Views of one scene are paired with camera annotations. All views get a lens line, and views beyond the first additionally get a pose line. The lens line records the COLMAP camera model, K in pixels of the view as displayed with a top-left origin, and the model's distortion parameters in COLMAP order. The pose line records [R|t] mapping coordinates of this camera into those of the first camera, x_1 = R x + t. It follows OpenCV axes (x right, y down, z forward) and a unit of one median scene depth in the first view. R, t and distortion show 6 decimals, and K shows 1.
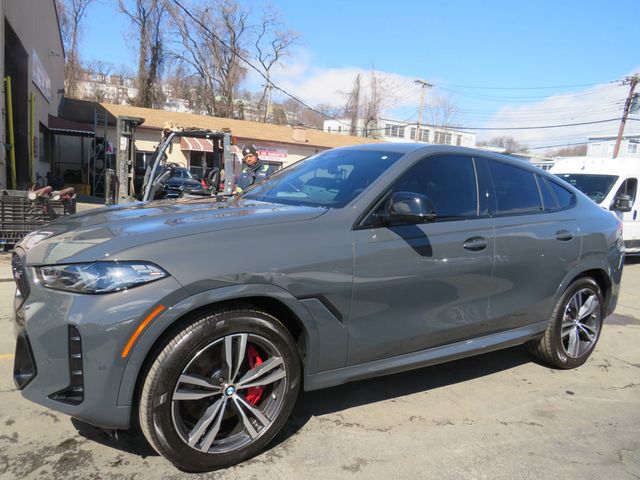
lens RADIAL K [[460.8, 0, 320.0], [0, 460.8, 240.0], [0, 0, 1]] dist [-0.037327, 0.001004]
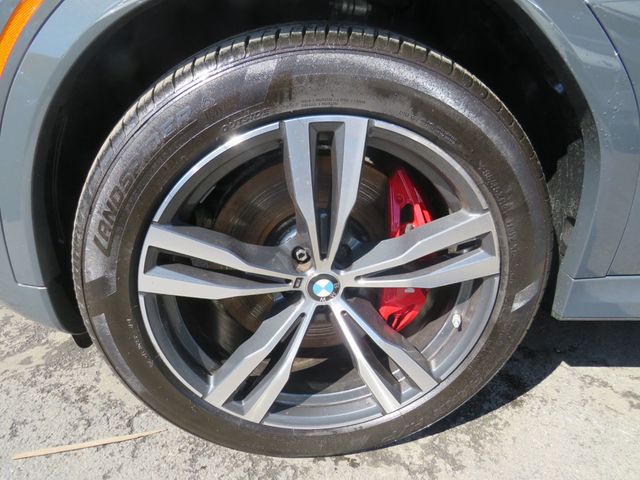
lens RADIAL K [[460.8, 0, 320.0], [0, 460.8, 240.0], [0, 0, 1]] dist [-0.037327, 0.001004]
pose [[0.865278, 0.148562, -0.478773, -0.033099], [0.003827, 0.953091, 0.302659, 0.184196], [0.501278, -0.263717, 0.824120, 0.708438]]
